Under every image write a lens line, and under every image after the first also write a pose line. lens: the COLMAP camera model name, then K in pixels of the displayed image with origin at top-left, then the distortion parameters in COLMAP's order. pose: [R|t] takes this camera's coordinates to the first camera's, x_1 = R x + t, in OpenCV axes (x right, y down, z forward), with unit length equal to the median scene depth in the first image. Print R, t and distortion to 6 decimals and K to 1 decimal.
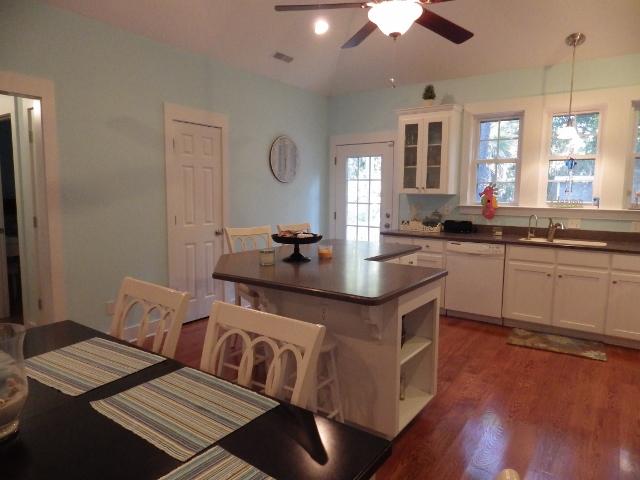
lens RADIAL K [[428.4, 0, 324.1], [0, 428.4, 234.5], [0, 0, 1]] dist [0.005938, -0.003121]
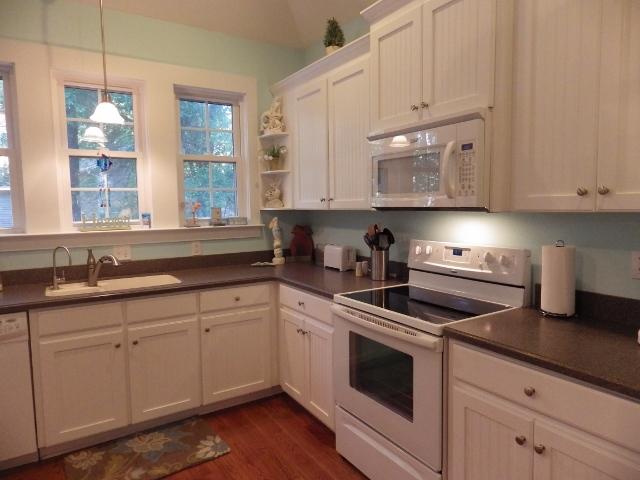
lens RADIAL K [[428.4, 0, 320.6], [0, 428.4, 238.0], [0, 0, 1]] dist [0.005938, -0.003121]
pose [[0.390586, -0.093867, 0.915768, 0.089792], [0.110628, 0.992365, 0.054534, -0.050240], [-0.913895, 0.080009, 0.397988, 0.438172]]
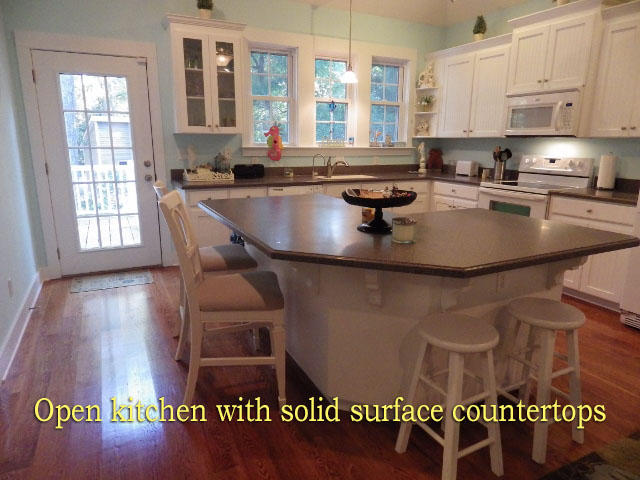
lens RADIAL K [[428.4, 0, 319.6], [0, 428.4, 237.9], [0, 0, 1]] dist [0.005938, -0.003121]
pose [[0.477072, -0.204398, 0.854765, -0.454001], [0.082419, 0.978698, 0.188034, -0.042249], [-0.874991, -0.019257, 0.483756, 0.480355]]
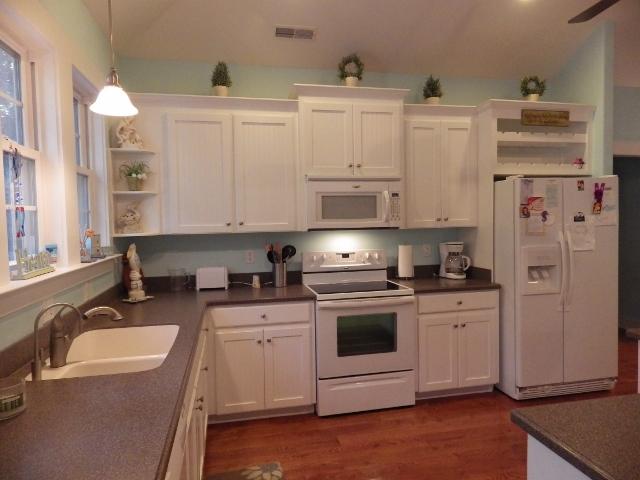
lens RADIAL K [[428.4, 0, 320.8], [0, 428.4, 238.7], [0, 0, 1]] dist [0.005938, -0.003121]
pose [[-0.735511, -0.029723, 0.676860, 0.101560], [0.075816, 0.989151, 0.125823, -0.124306], [-0.673257, 0.143861, -0.725278, 1.095029]]
